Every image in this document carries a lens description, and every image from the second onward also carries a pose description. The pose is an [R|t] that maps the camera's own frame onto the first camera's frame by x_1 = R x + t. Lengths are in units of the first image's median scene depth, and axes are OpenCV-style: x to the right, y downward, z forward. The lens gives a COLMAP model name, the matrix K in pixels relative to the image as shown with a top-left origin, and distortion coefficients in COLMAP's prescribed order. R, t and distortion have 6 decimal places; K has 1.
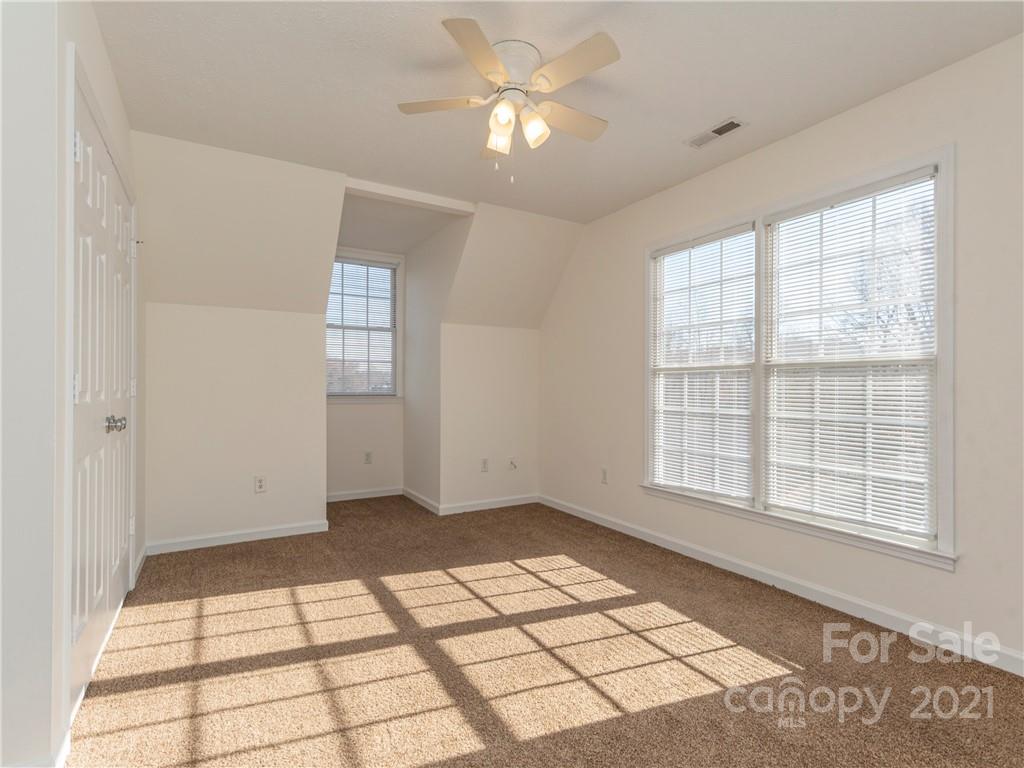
lens RADIAL K [[505.8, 0, 515.0], [0, 505.8, 383.3], [0, 0, 1]] dist [0.002751, 0.000636]
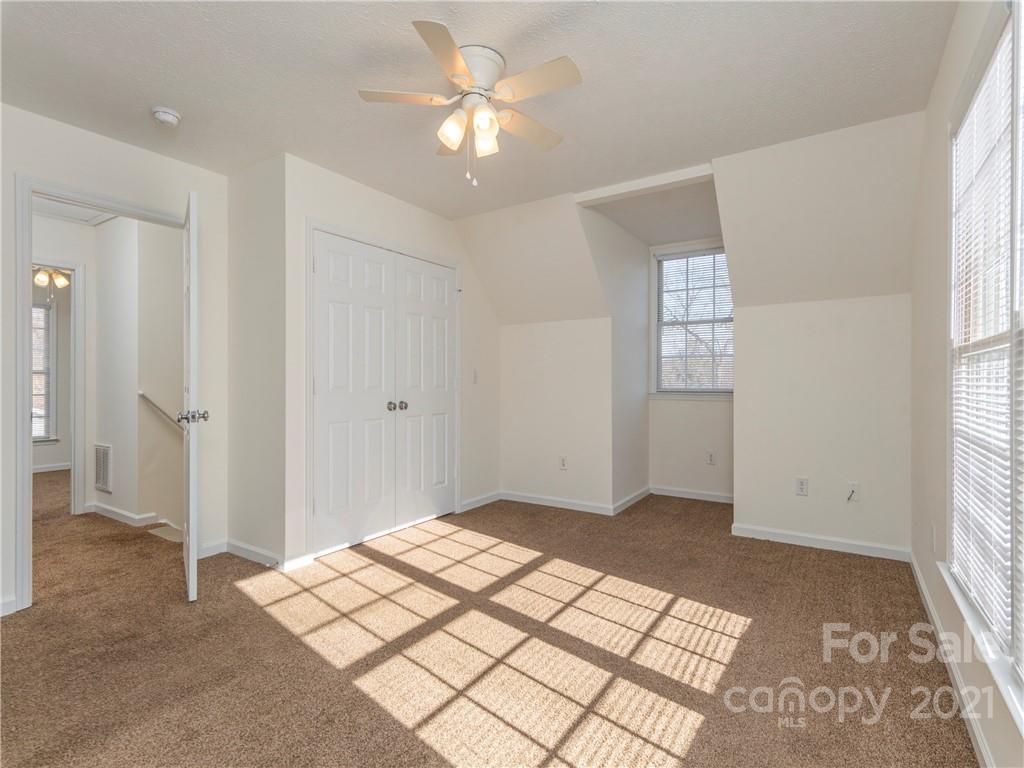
lens RADIAL K [[505.8, 0, 515.0], [0, 505.8, 383.3], [0, 0, 1]] dist [0.002751, 0.000636]
pose [[0.436844, 0.001409, -0.899536, 0.742939], [0.008598, 0.999947, 0.005741, -0.002289], [0.899496, -0.010242, 0.436809, 0.489574]]
